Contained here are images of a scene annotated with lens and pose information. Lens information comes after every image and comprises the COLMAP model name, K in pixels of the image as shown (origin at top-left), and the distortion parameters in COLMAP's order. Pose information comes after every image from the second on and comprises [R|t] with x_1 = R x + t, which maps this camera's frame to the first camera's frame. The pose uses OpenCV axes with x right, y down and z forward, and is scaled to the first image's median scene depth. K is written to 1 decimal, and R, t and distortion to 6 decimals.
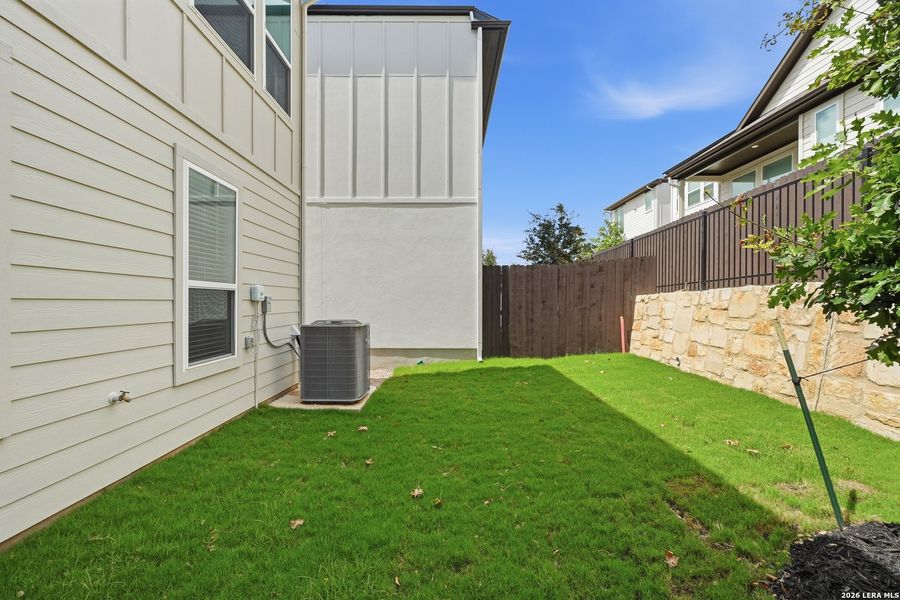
lens RADIAL K [[407.7, 0, 448.2], [0, 407.7, 299.5], [0, 0, 1]] dist [-0.013998, 0.006316]
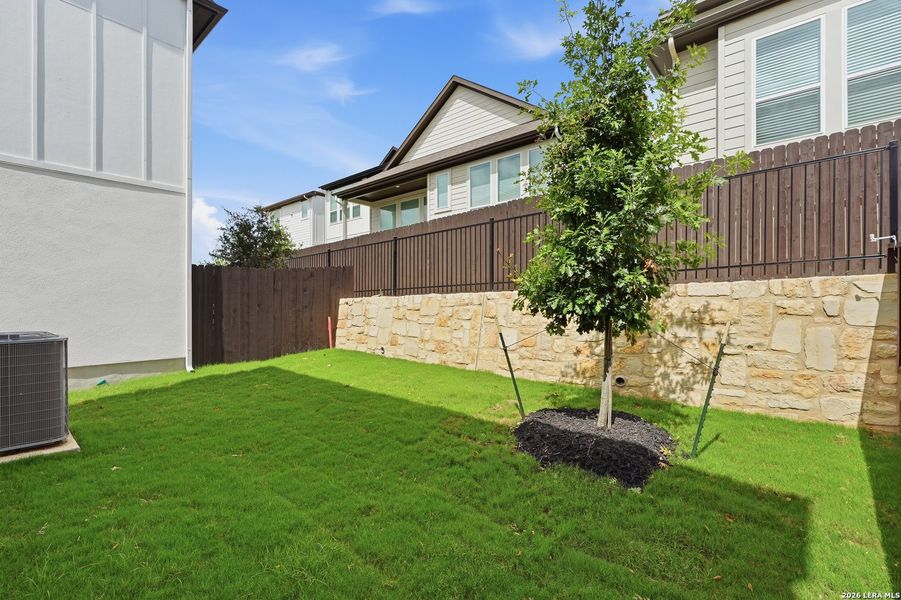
lens RADIAL K [[408.1, 0, 448.7], [0, 408.1, 299.5], [0, 0, 1]] dist [-0.013998, 0.006316]
pose [[0.659259, 0.003997, 0.751906, -0.223818], [-0.003738, 0.999991, -0.002038, -0.006654], [-0.751907, -0.001468, 0.659267, -0.015765]]
